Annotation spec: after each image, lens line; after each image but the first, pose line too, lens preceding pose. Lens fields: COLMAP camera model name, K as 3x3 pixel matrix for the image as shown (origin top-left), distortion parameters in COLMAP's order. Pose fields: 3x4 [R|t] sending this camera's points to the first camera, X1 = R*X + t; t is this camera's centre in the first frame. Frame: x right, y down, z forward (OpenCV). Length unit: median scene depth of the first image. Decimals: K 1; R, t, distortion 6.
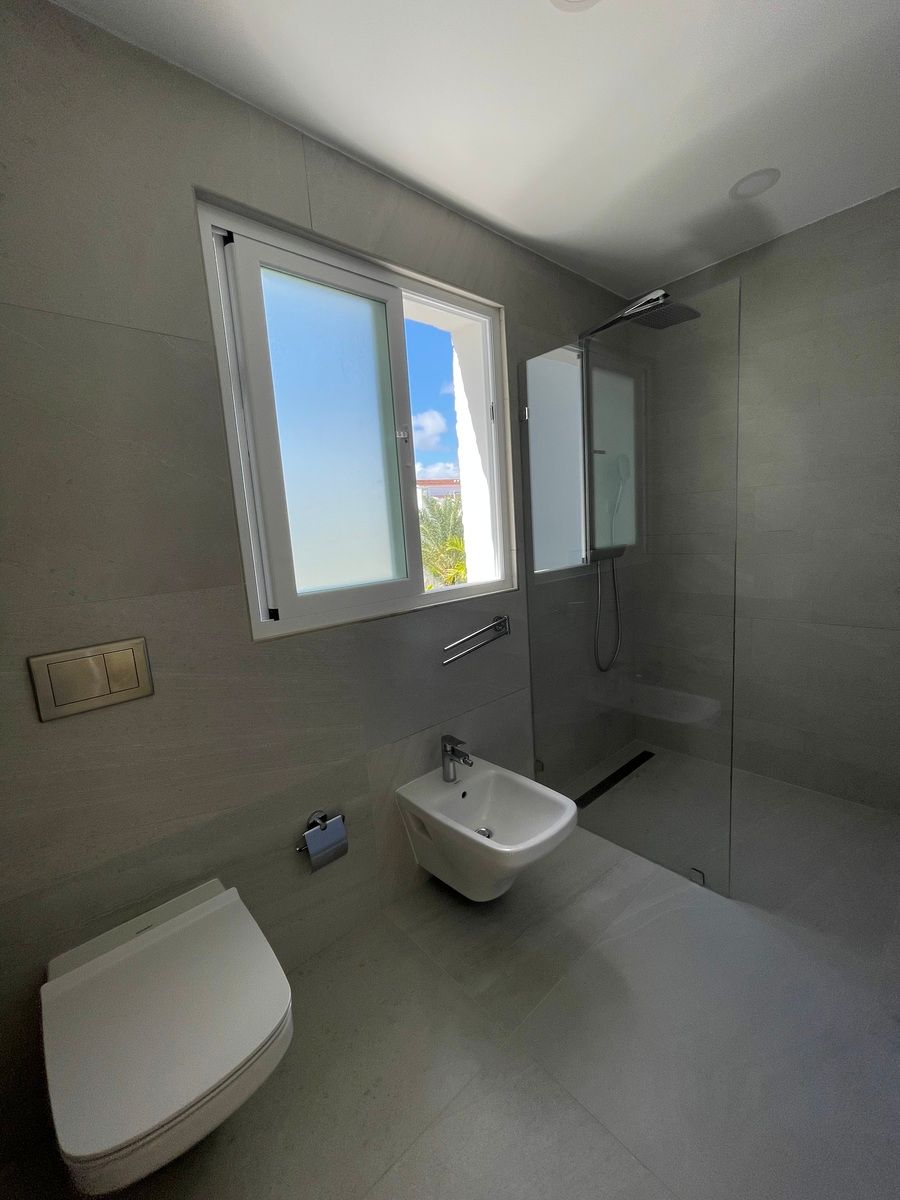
lens RADIAL K [[488.0, 0, 450.4], [0, 488.0, 600.7], [0, 0, 1]] dist [0.001753, 0.000422]
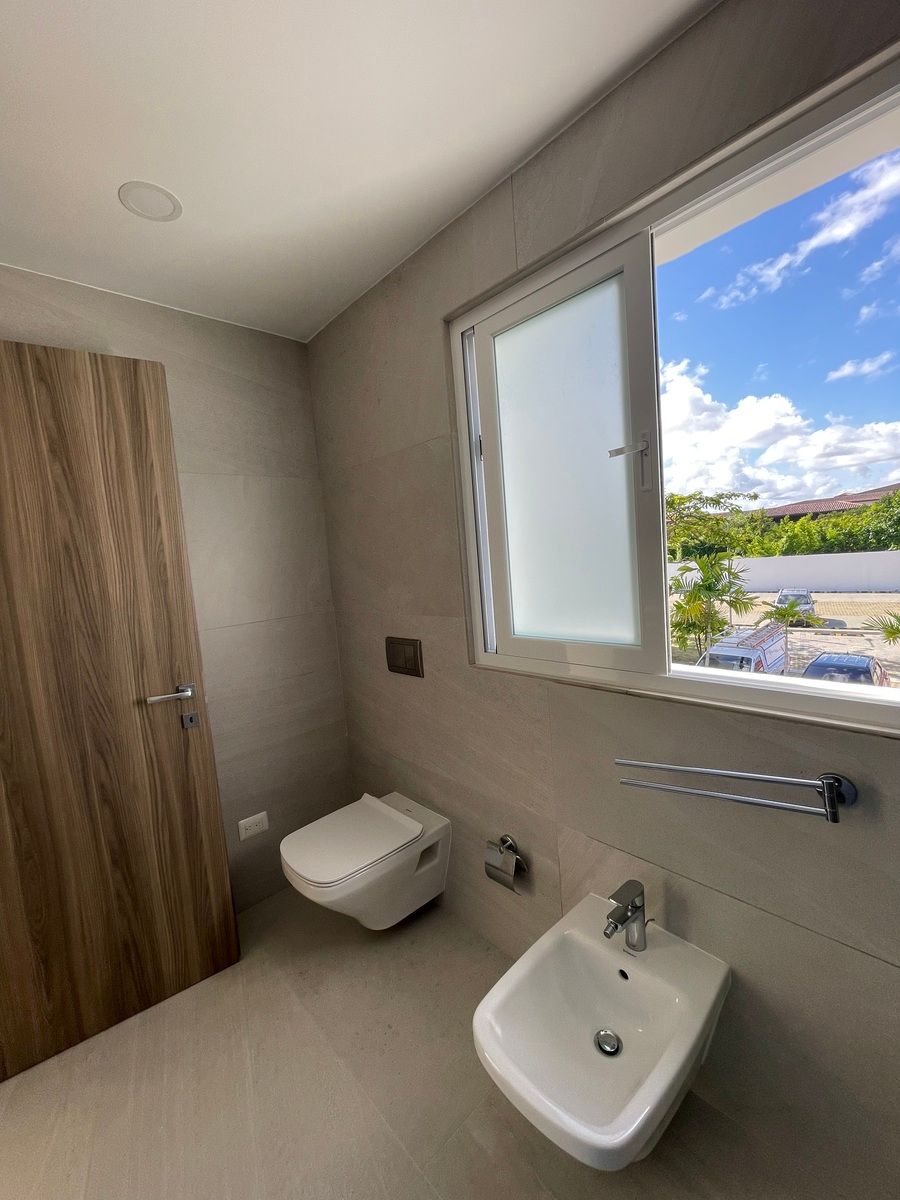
lens RADIAL K [[488.0, 0, 450.4], [0, 488.0, 600.7], [0, 0, 1]] dist [0.001753, 0.000422]
pose [[0.014528, 0.159936, -0.987021, 0.711384], [-0.066786, 0.985076, 0.158637, -0.242102], [0.997662, 0.063614, 0.024993, 0.819479]]
